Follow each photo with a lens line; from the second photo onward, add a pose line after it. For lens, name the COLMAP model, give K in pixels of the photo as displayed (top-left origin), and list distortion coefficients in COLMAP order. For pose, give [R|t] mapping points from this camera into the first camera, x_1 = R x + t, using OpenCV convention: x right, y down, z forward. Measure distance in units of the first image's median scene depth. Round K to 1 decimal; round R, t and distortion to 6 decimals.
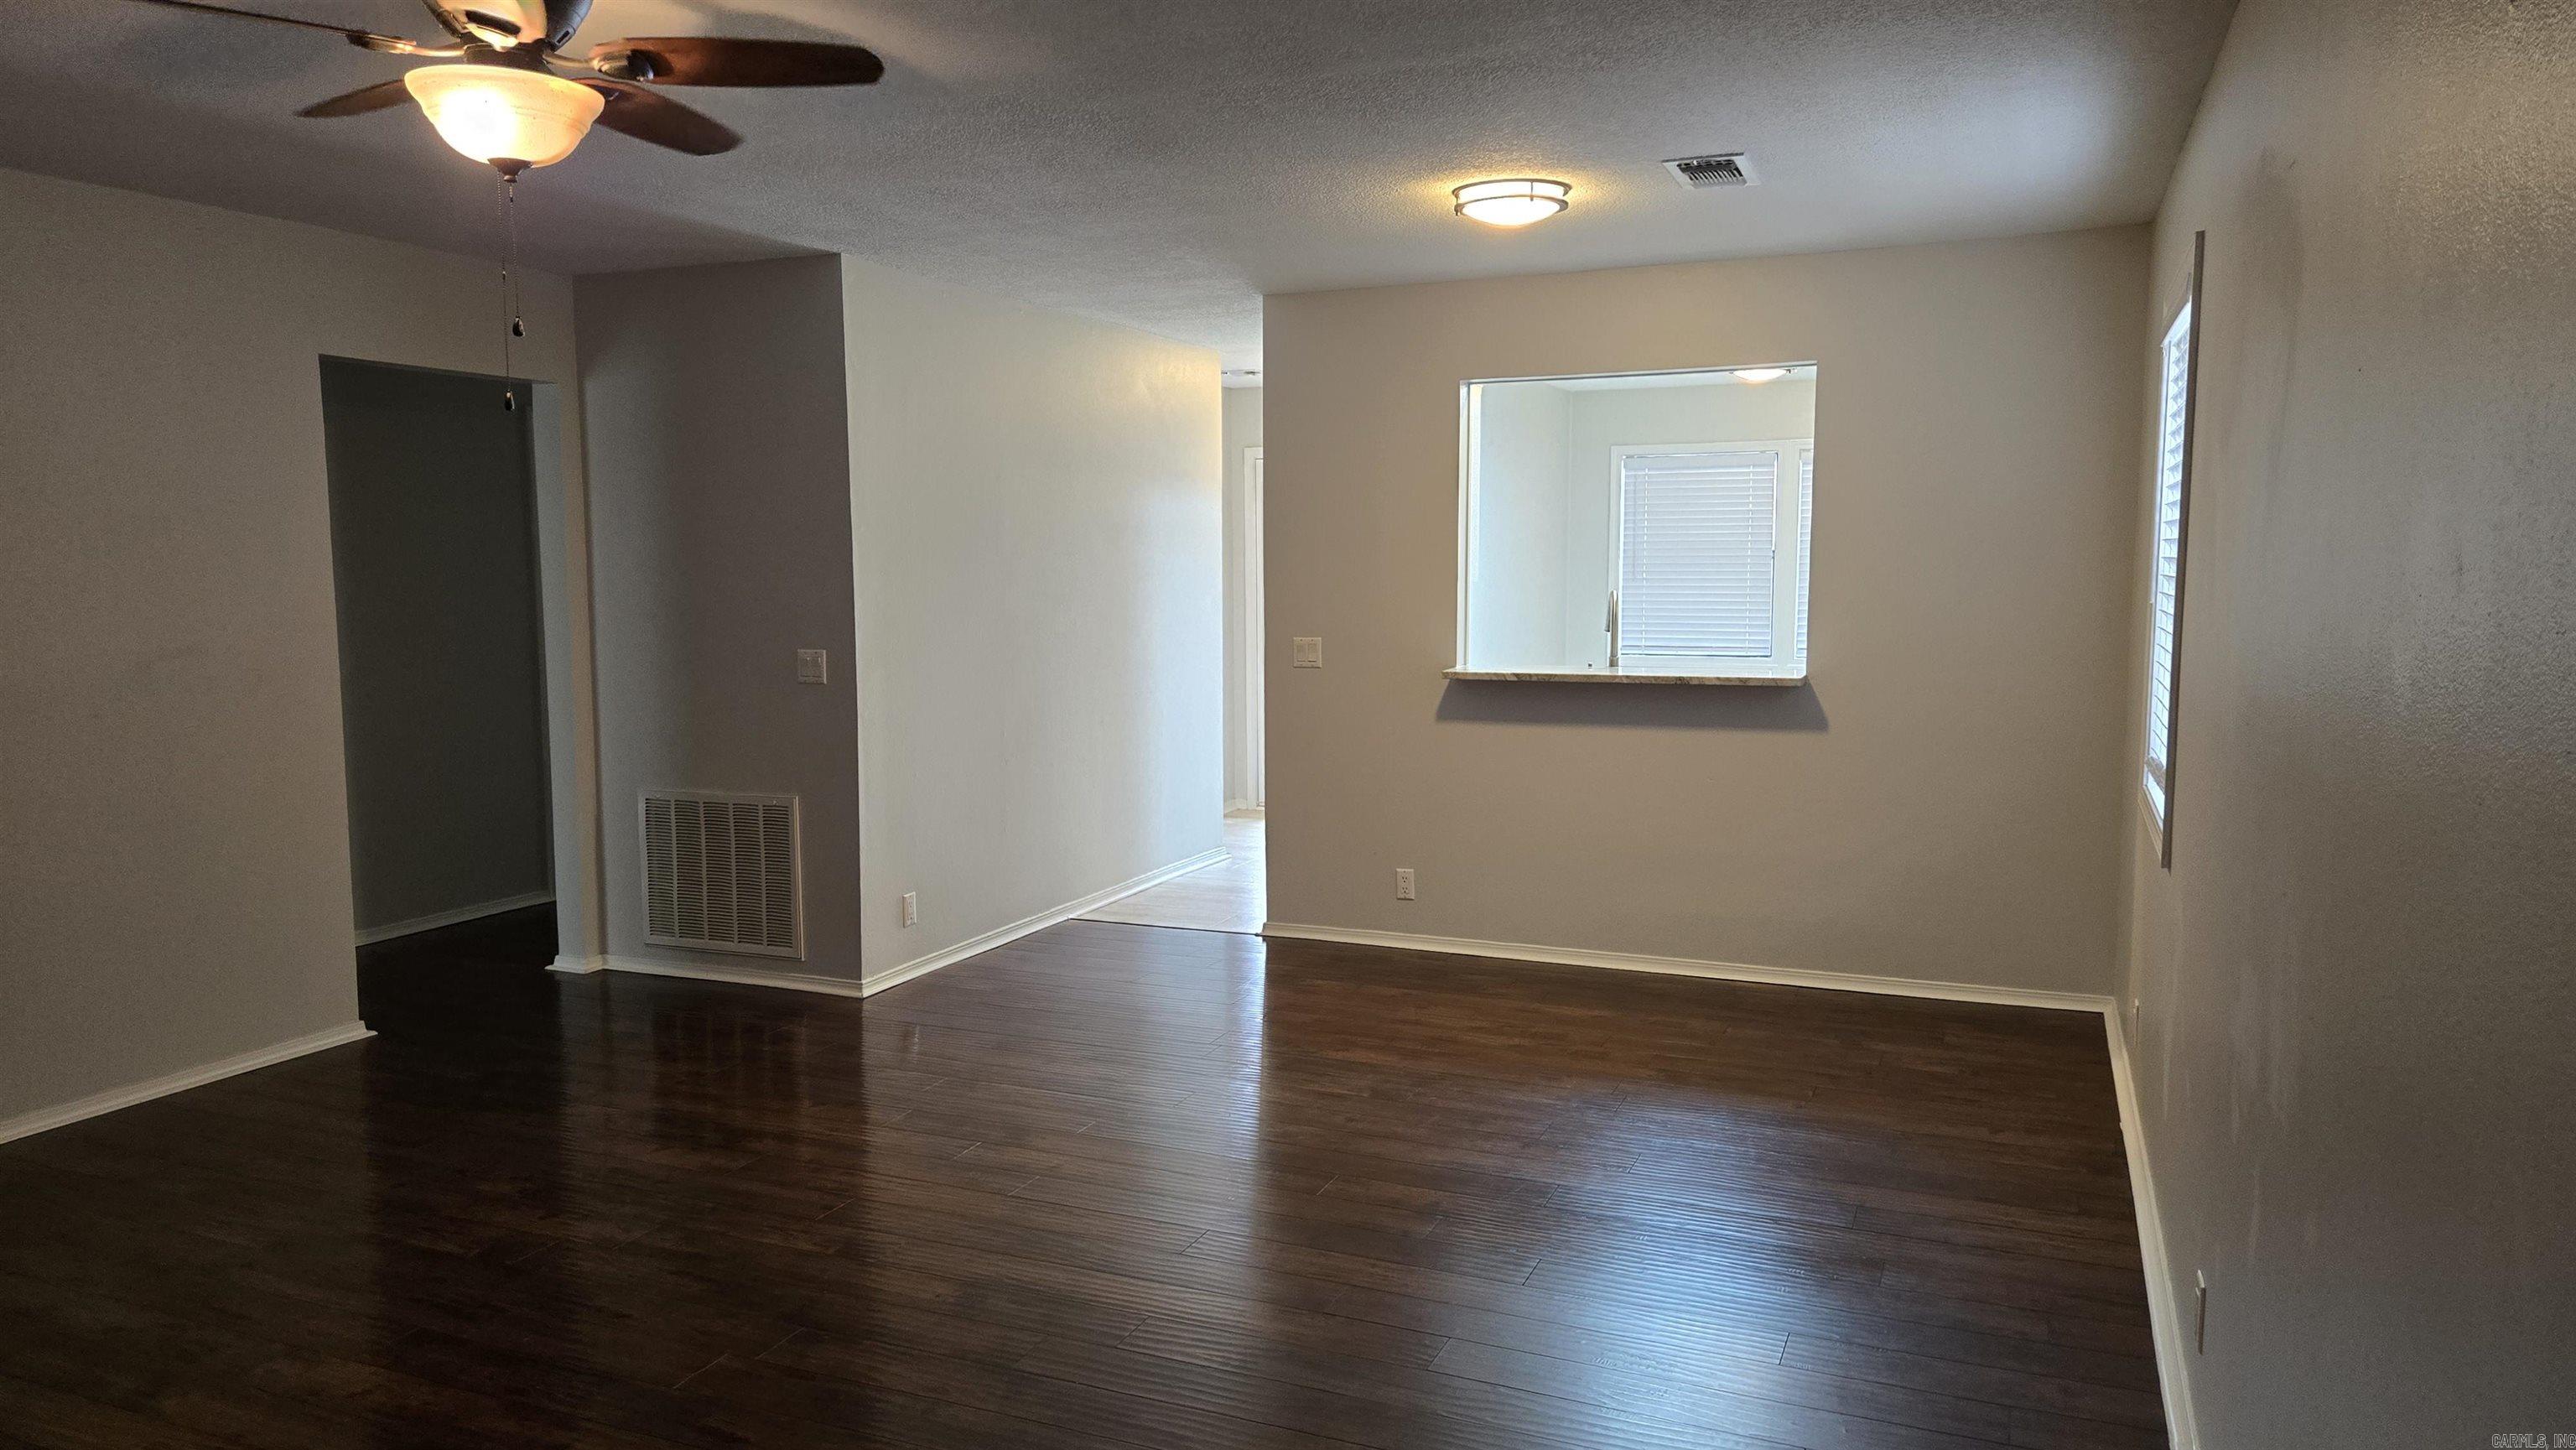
lens RADIAL K [[1733.4, 0, 1288.0], [0, 1733.4, 725.0], [0, 0, 1]] dist [0.172455, 0.000042]
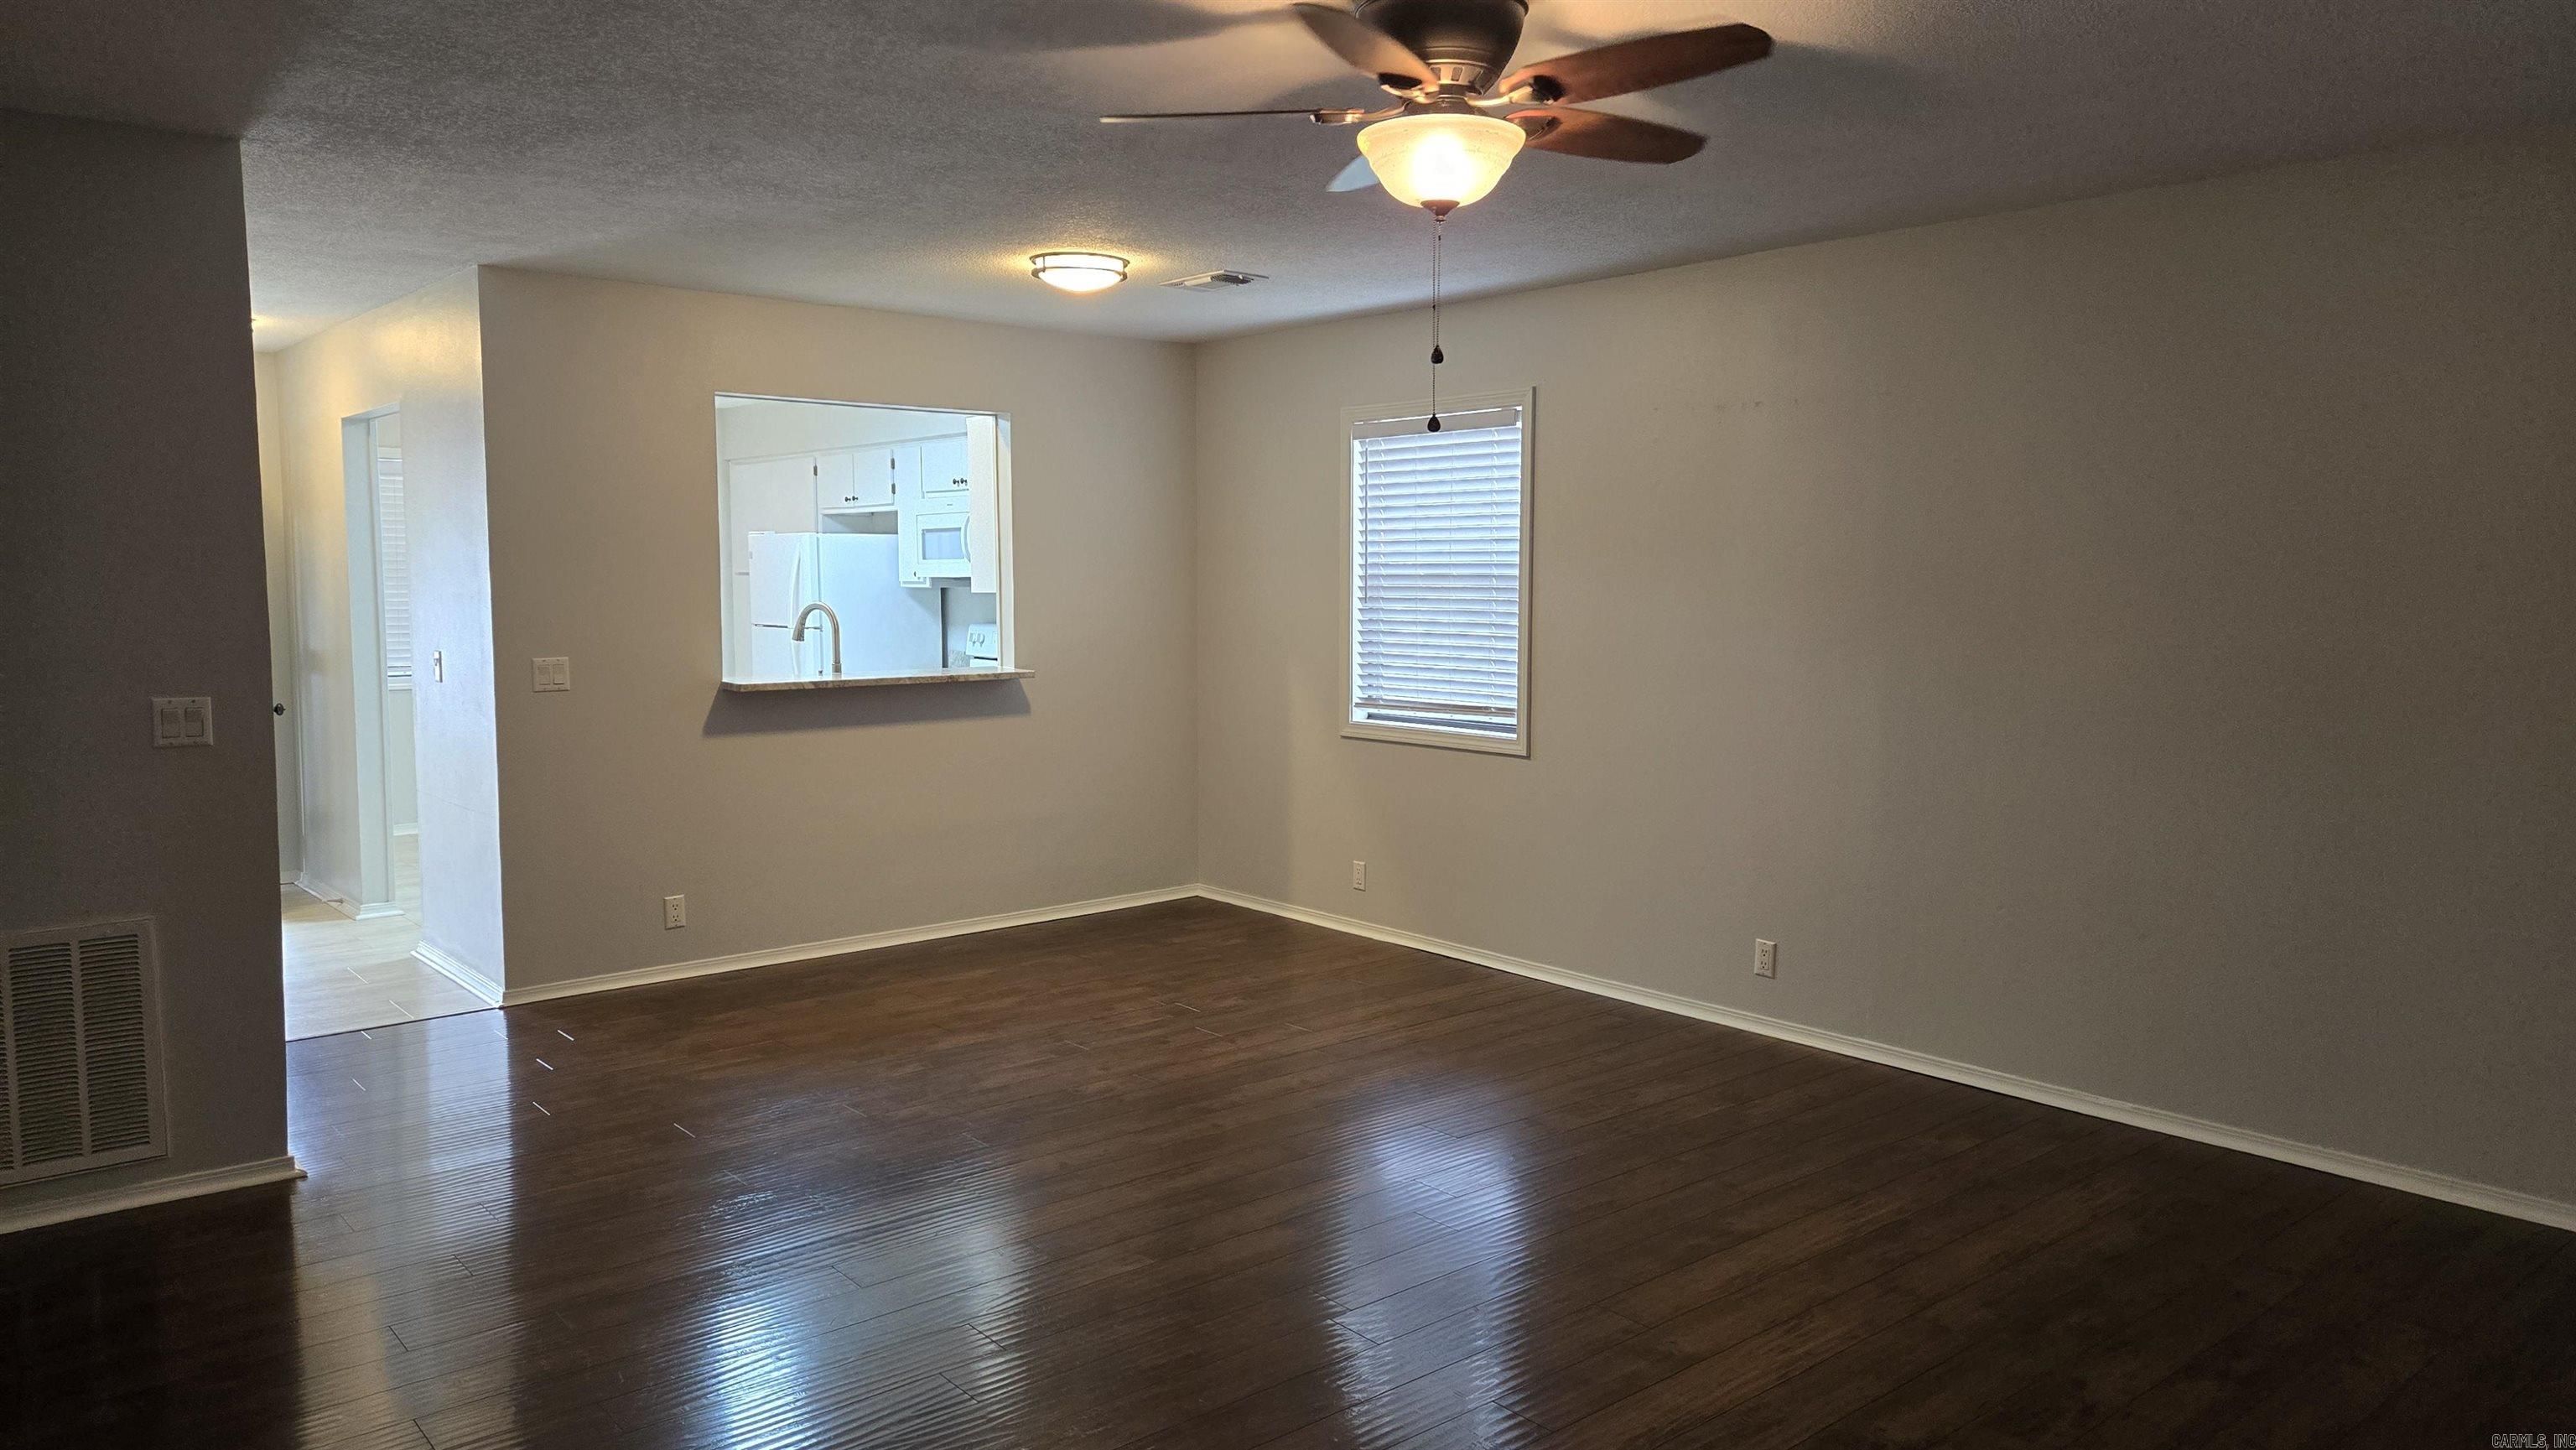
lens RADIAL K [[1690.8, 0, 1288.1], [0, 1690.8, 775.4], [0, 0, 1]] dist [0.009349, 0.000314]
pose [[0.416290, -0.100745, 0.903633, -0.691821], [0.083760, 0.993866, 0.072218, -0.023936], [-0.905366, 0.045624, 0.422175, 0.335500]]
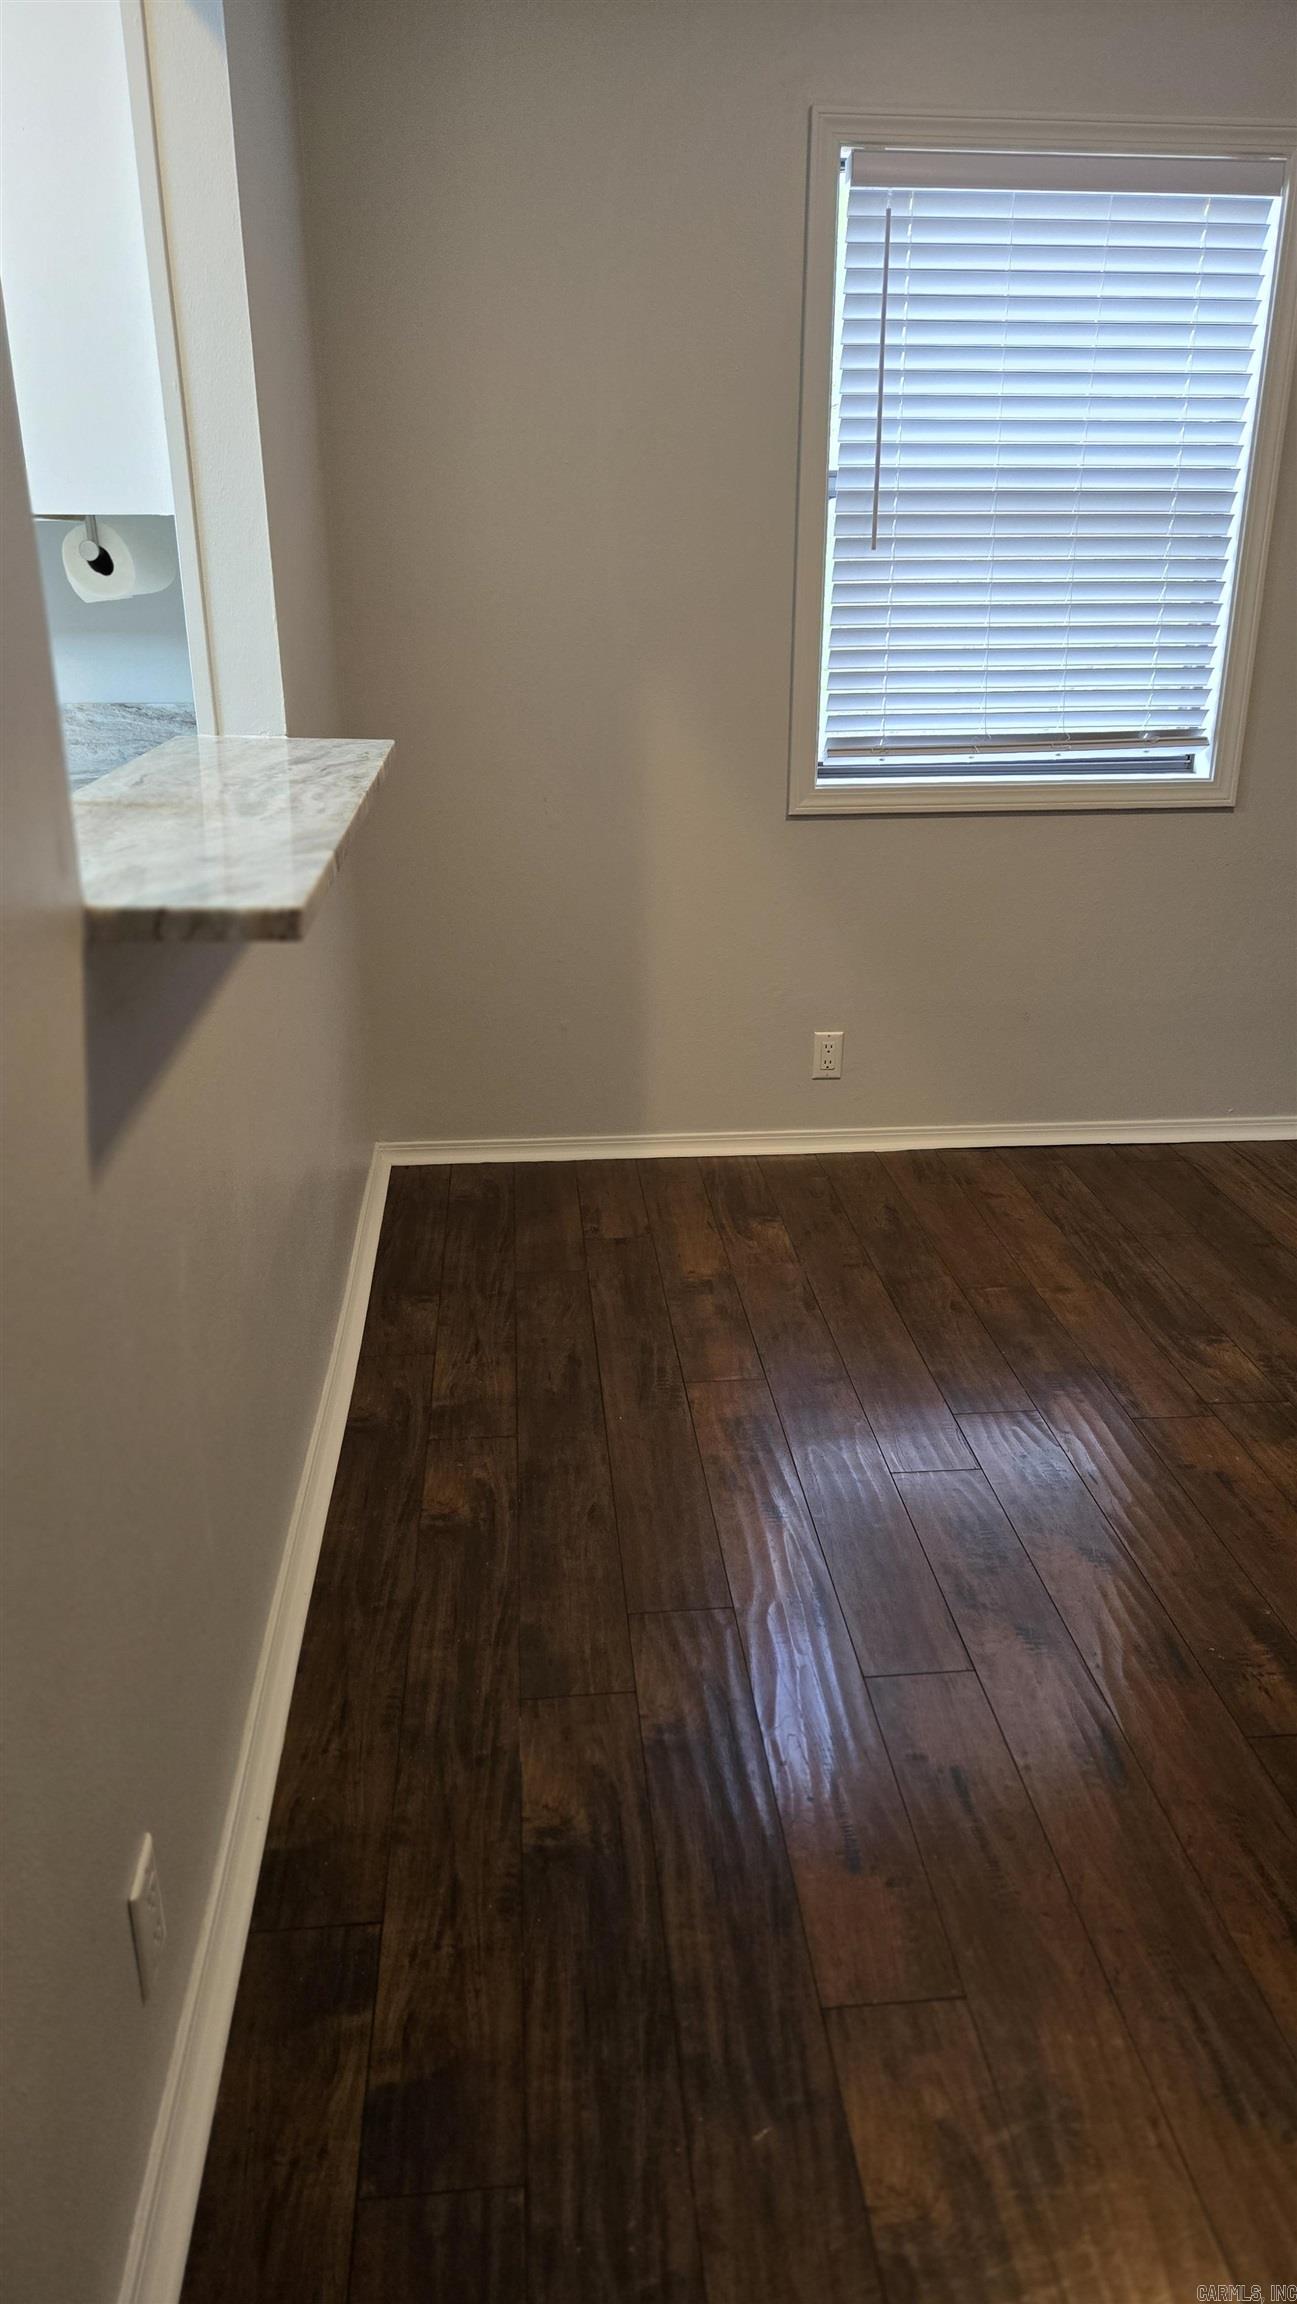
lens RADIAL K [[1512.2, 0, 648.5], [0, 1512.2, 1152.0], [0, 0, 1]] dist [0.009349, 0.000314]
pose [[-0.474417, -0.305380, 0.825634, -0.101059], [0.090299, 0.916071, 0.390717, -0.073730], [-0.875657, 0.259916, -0.407025, 1.103304]]
